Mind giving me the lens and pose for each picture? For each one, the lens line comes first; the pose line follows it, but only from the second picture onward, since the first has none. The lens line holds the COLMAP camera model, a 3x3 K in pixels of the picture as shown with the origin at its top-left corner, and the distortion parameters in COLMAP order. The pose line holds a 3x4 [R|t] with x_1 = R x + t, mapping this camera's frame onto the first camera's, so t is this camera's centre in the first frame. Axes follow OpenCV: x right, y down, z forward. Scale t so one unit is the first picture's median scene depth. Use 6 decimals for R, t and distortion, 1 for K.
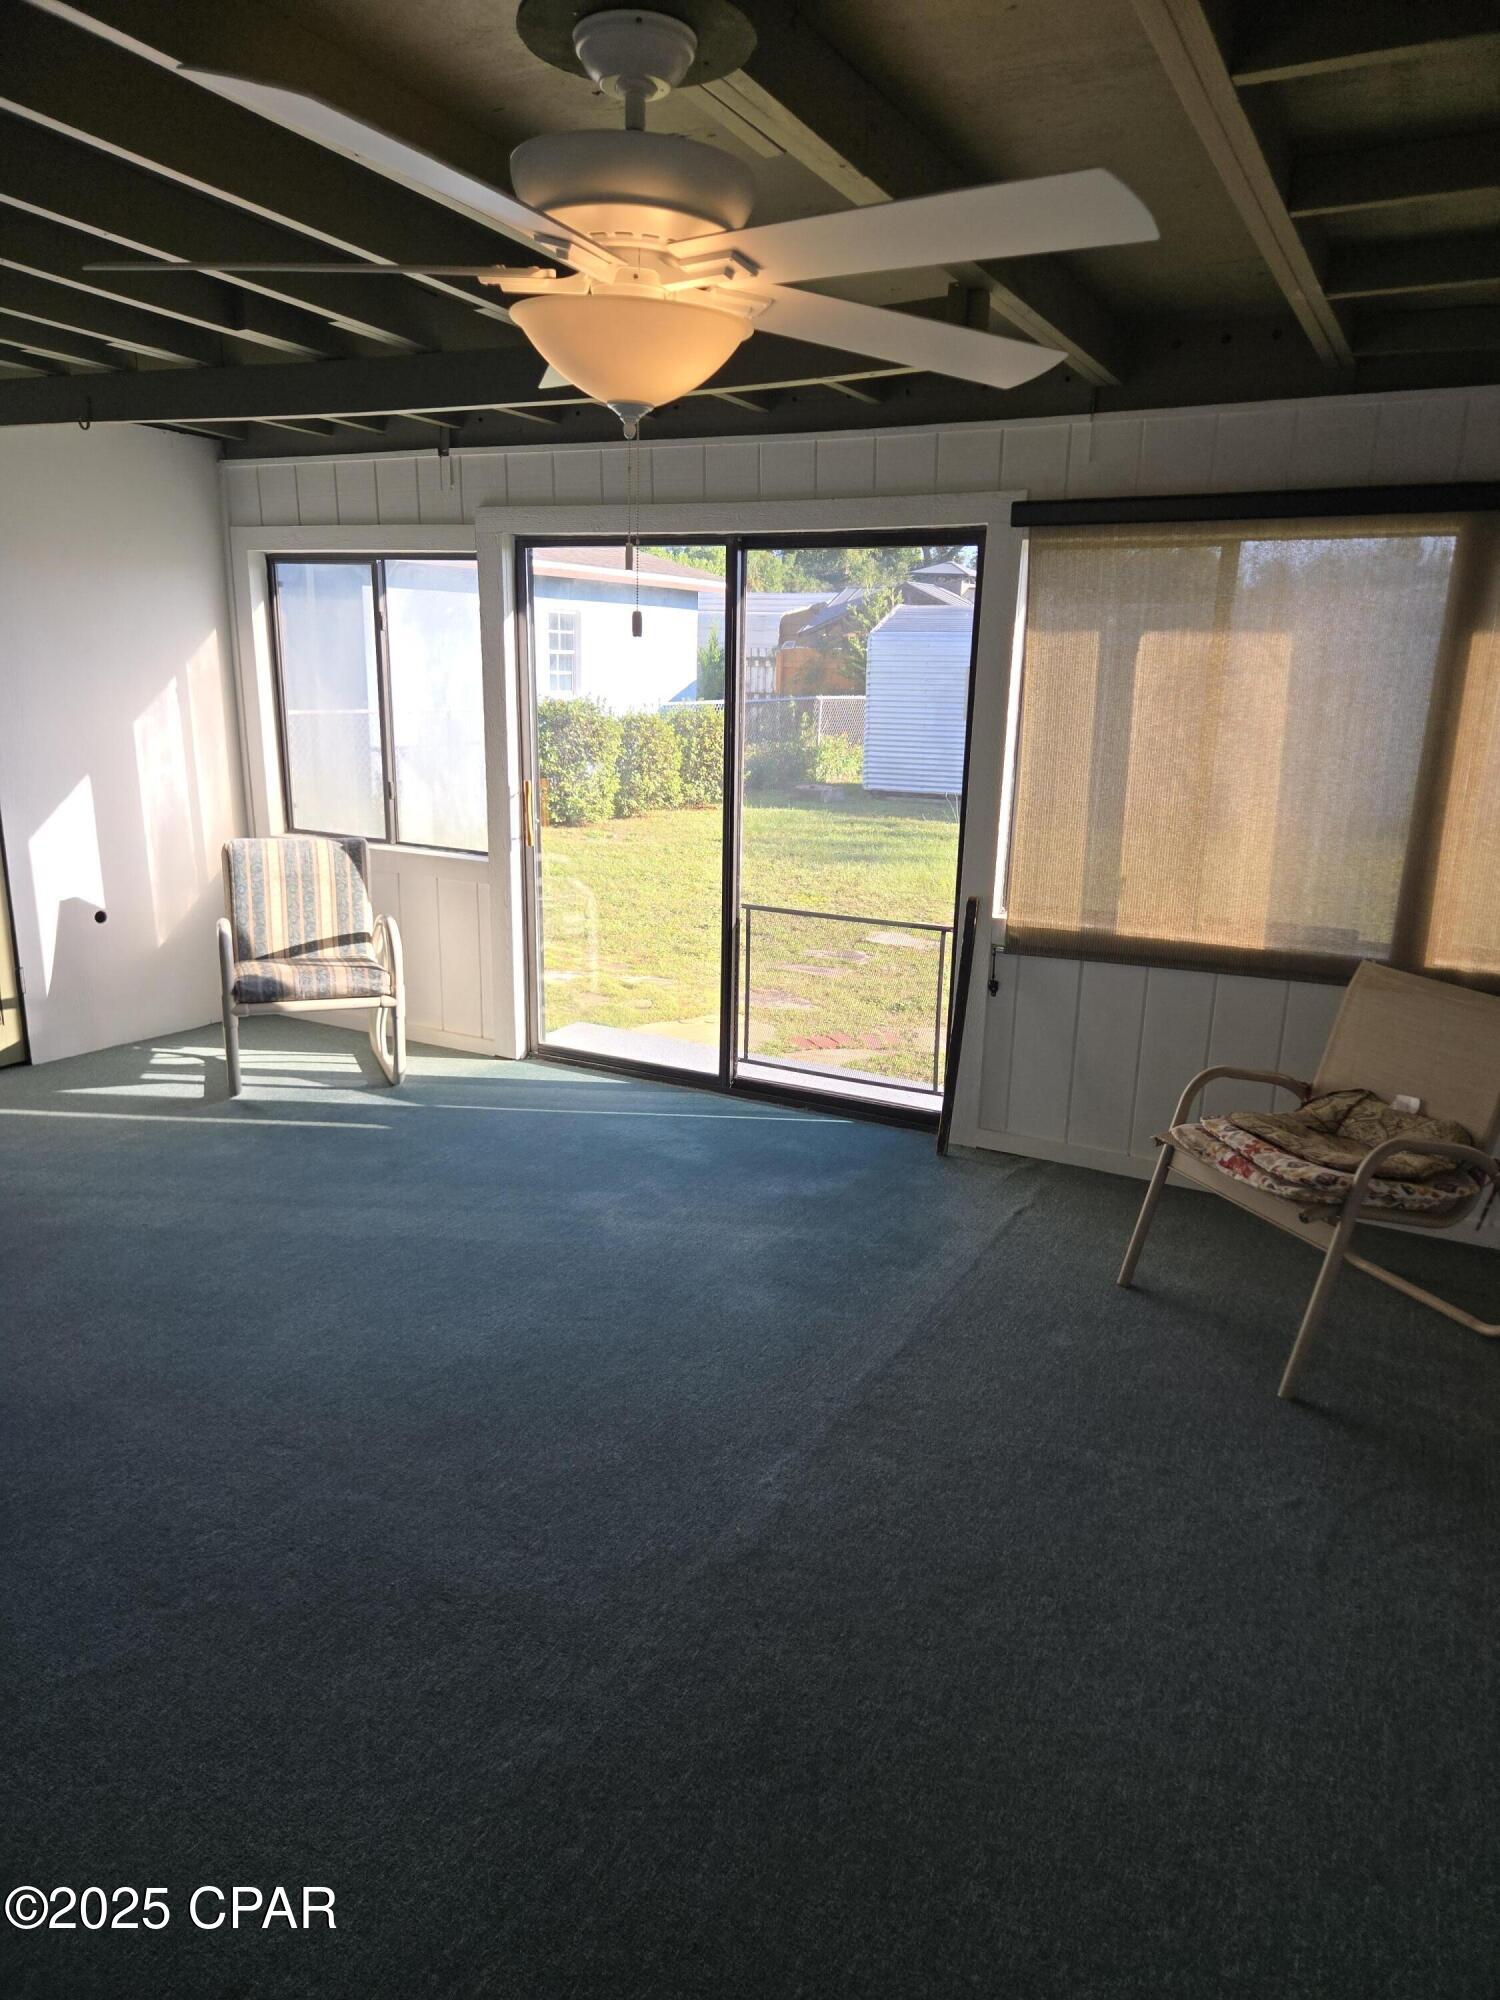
lens RADIAL K [[1364.7, 0, 750.0], [0, 1364.7, 1000.0], [0, 0, 1]] dist [0.072146, -0.087366]
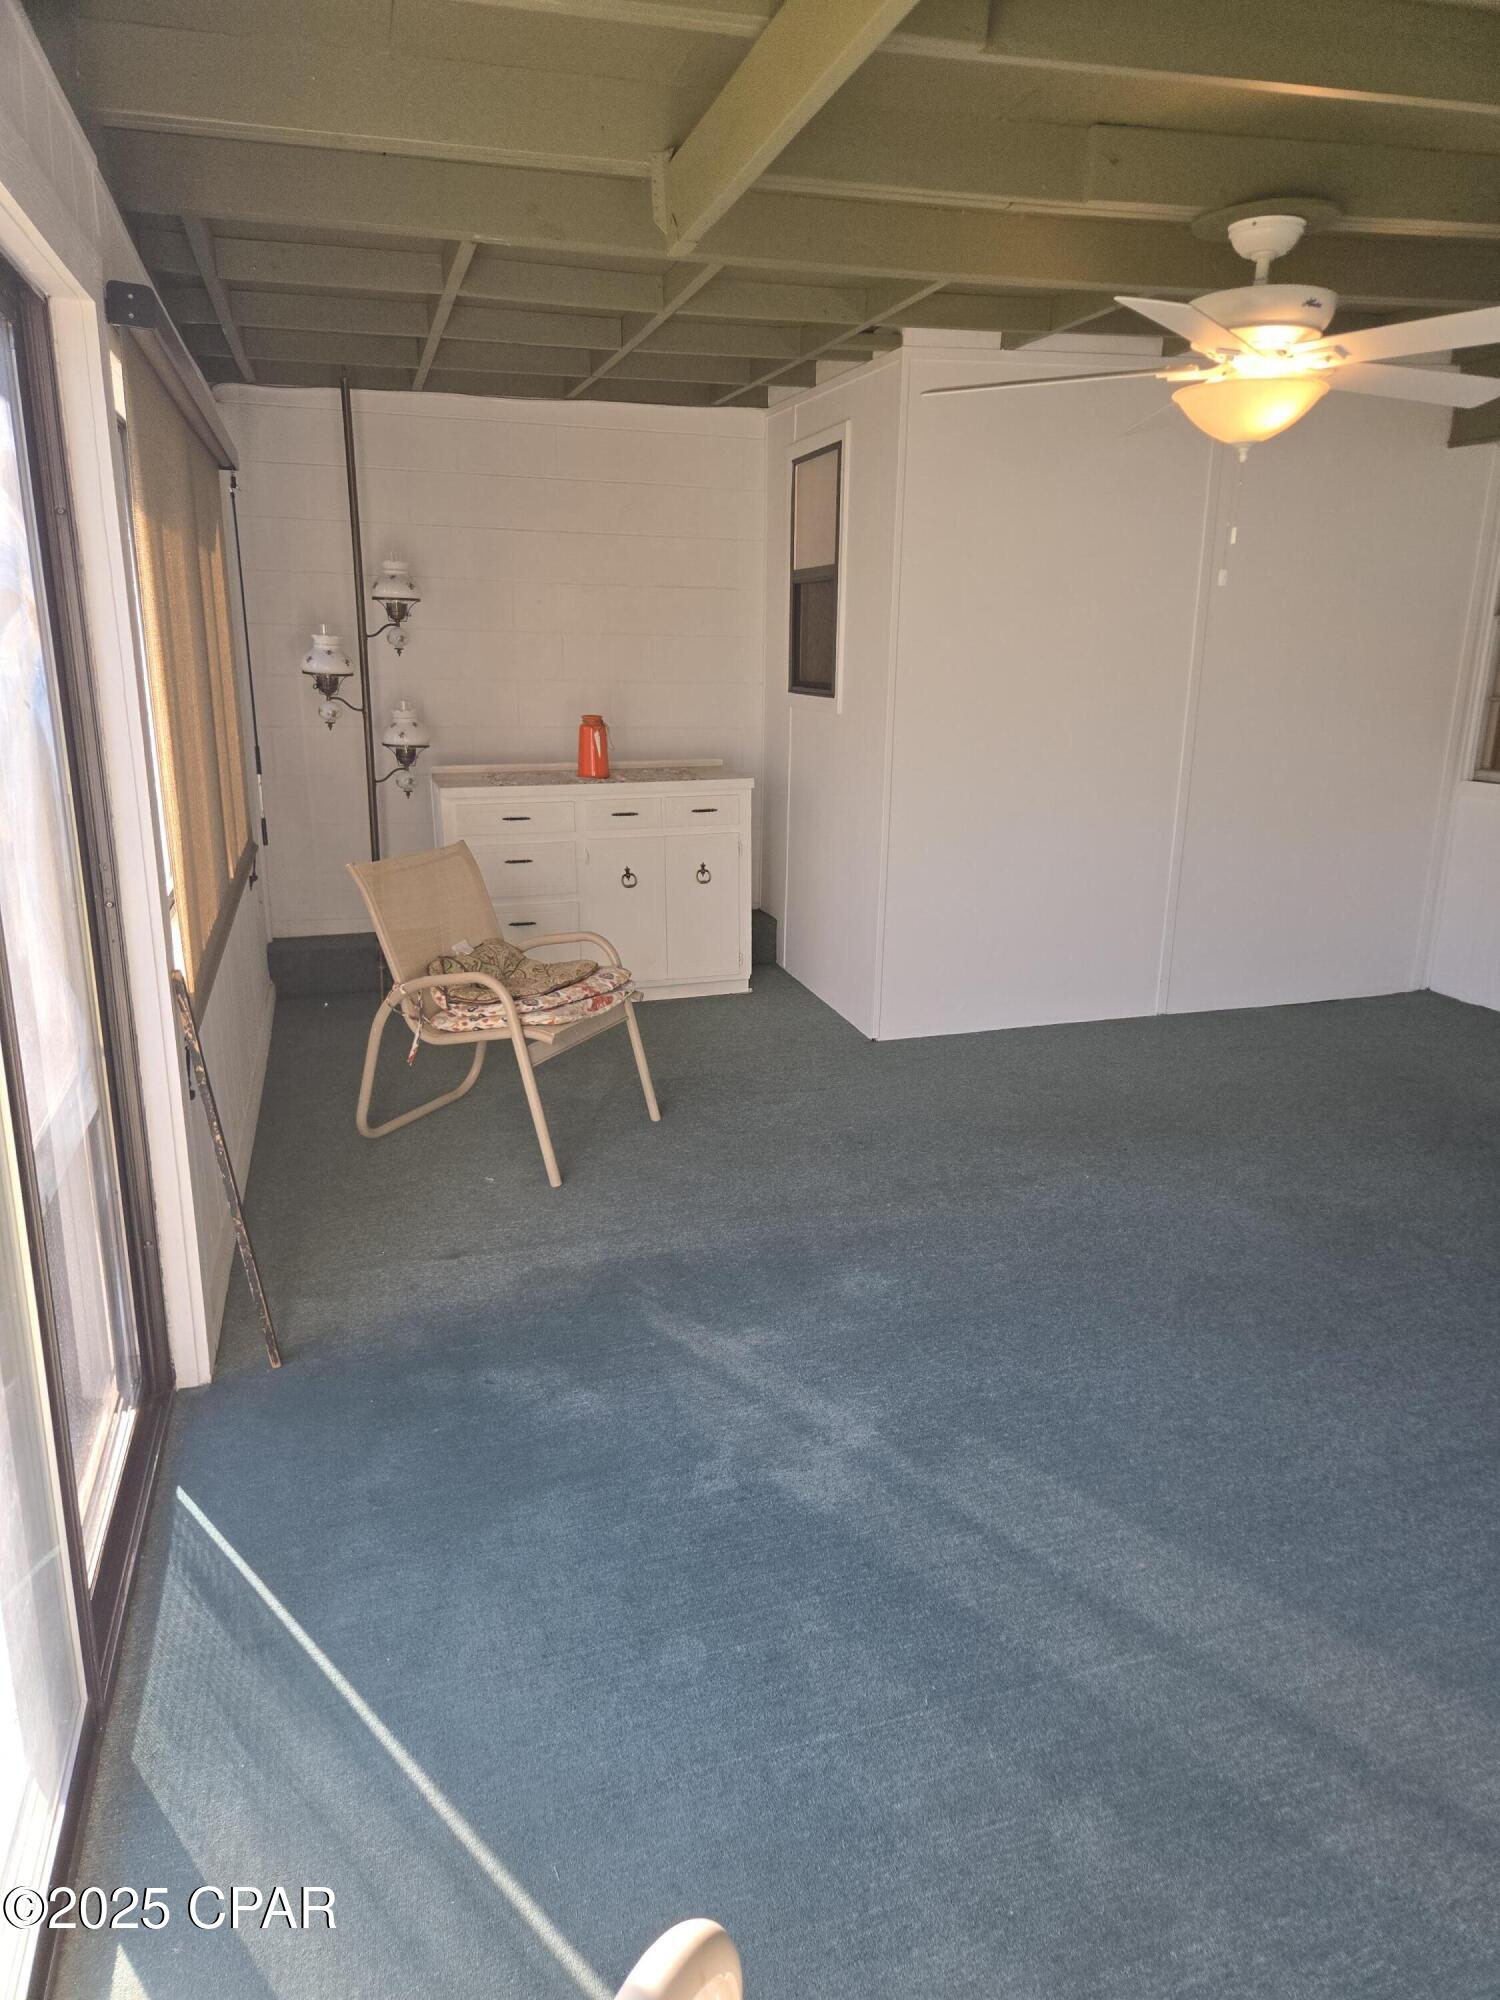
lens RADIAL K [[1364.7, 0, 750.0], [0, 1364.7, 1000.0], [0, 0, 1]] dist [0.072146, -0.087366]
pose [[-0.696209, -0.220010, 0.683292, -0.472291], [0.148240, 0.887291, 0.436737, -0.324363], [-0.702366, 0.405352, -0.585126, 1.322538]]
